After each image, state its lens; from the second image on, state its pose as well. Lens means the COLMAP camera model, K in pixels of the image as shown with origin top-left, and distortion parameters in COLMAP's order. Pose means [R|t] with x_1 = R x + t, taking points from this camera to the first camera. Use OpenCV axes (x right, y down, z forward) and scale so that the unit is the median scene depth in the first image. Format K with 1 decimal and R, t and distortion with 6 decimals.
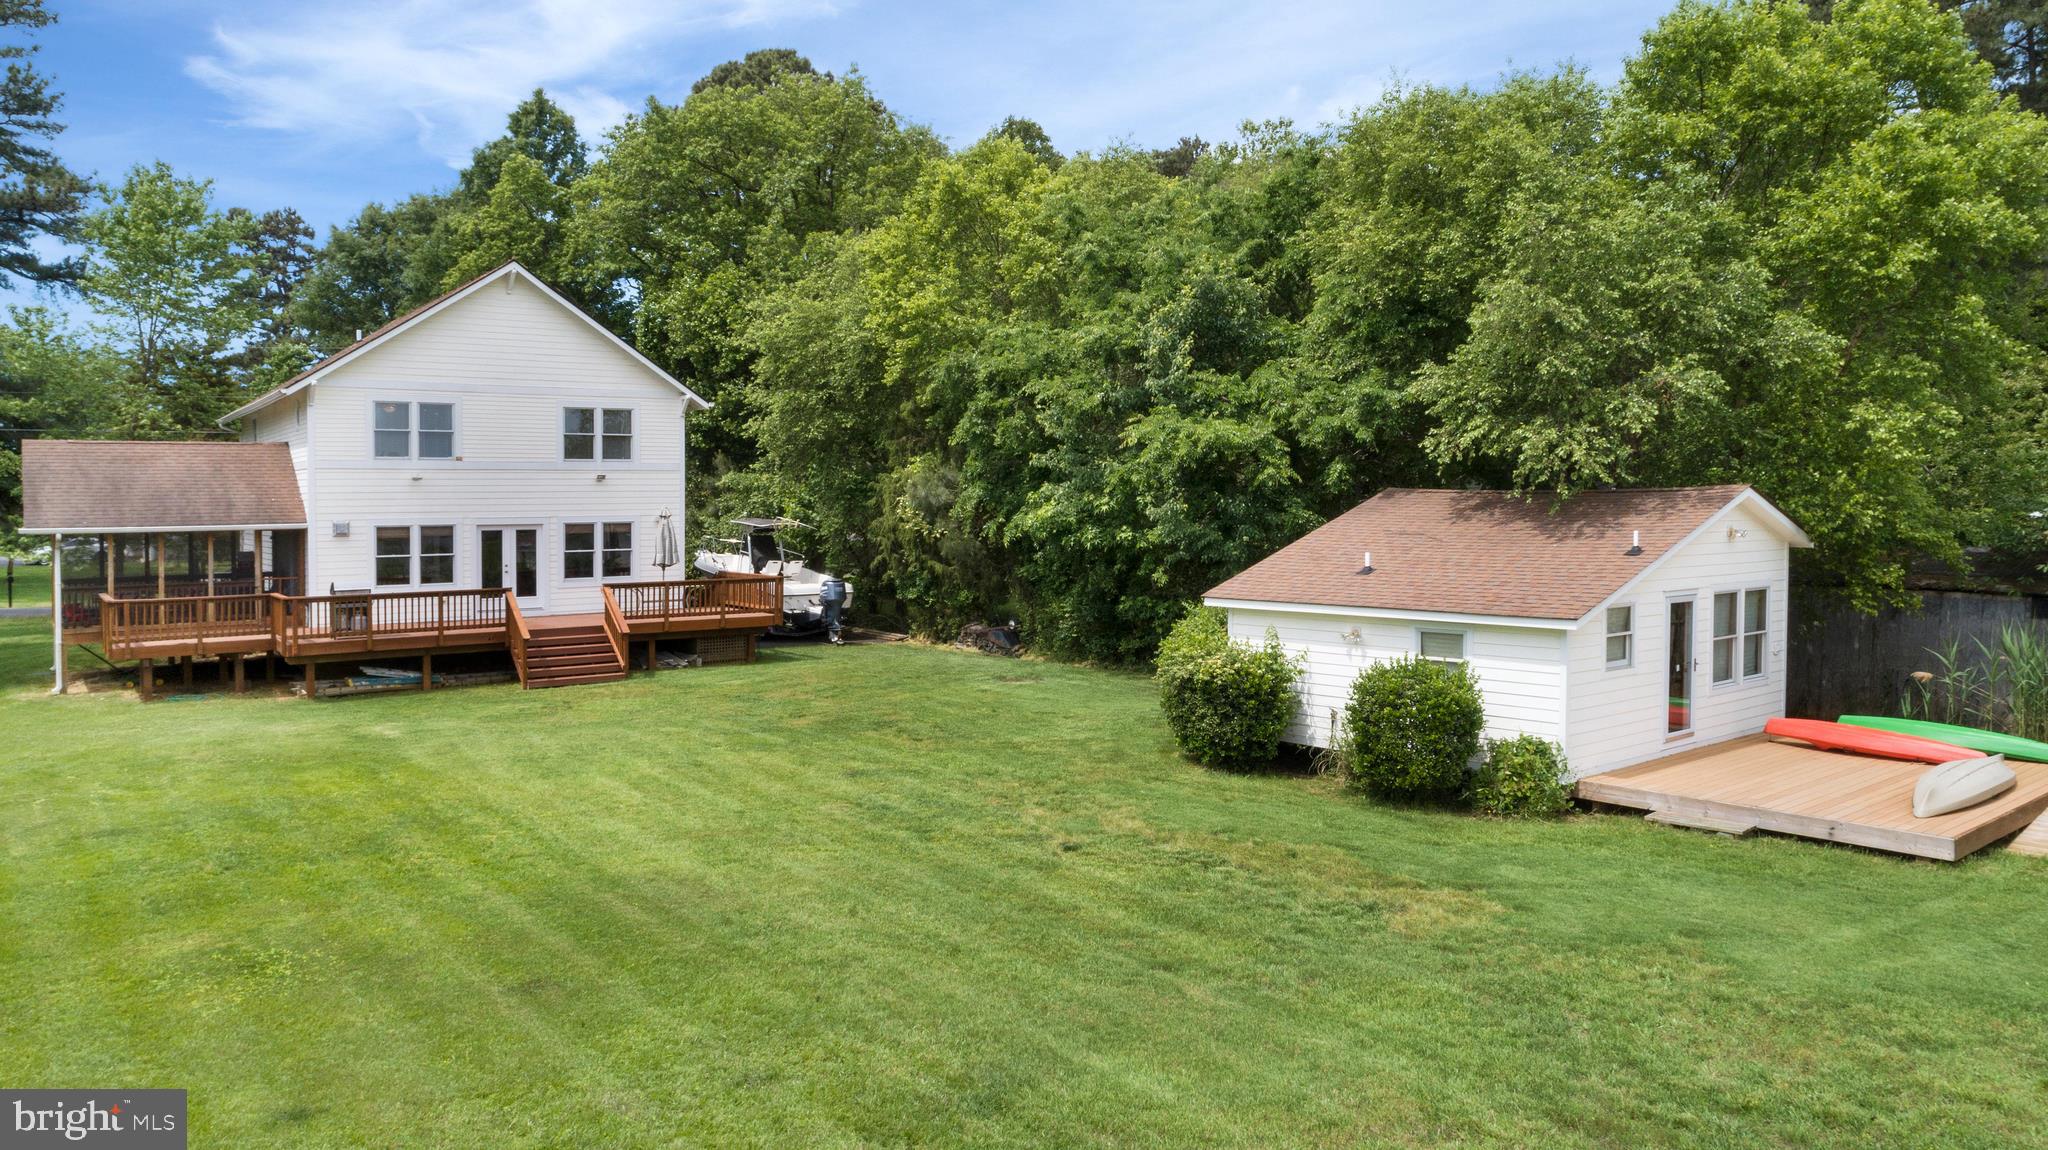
lens RADIAL K [[1400.6, 0, 1022.0], [0, 1400.6, 564.9], [0, 0, 1]] dist [-0.006332, -0.005632]
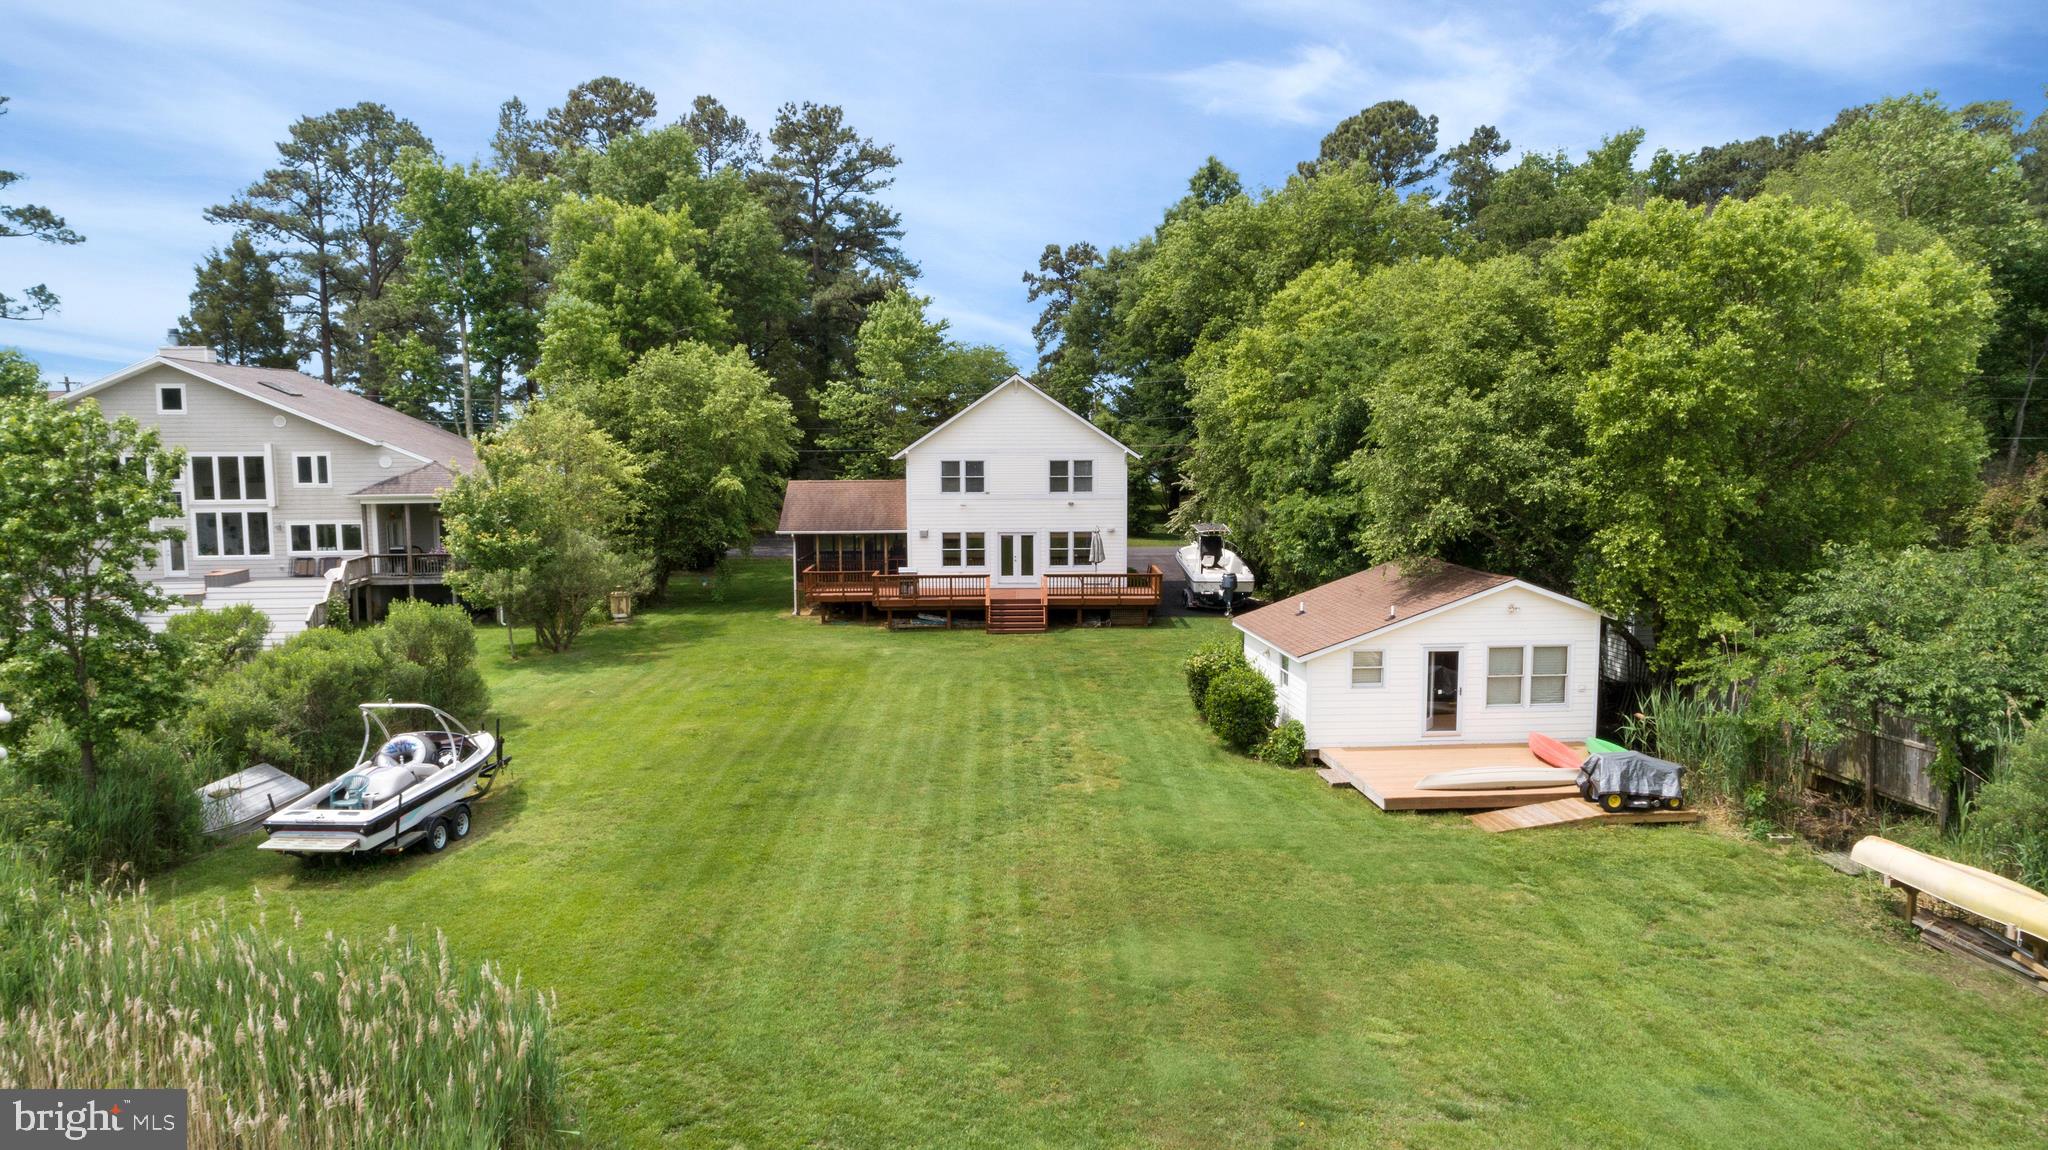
lens RADIAL K [[1400.6, 0, 1022.0], [0, 1400.6, 564.9], [0, 0, 1]] dist [-0.006332, -0.005632]
pose [[0.813321, 0.058186, -0.578898, 0.616089], [-0.025100, 0.997569, 0.065003, -0.100688], [0.581273, -0.038338, 0.812805, -0.352953]]
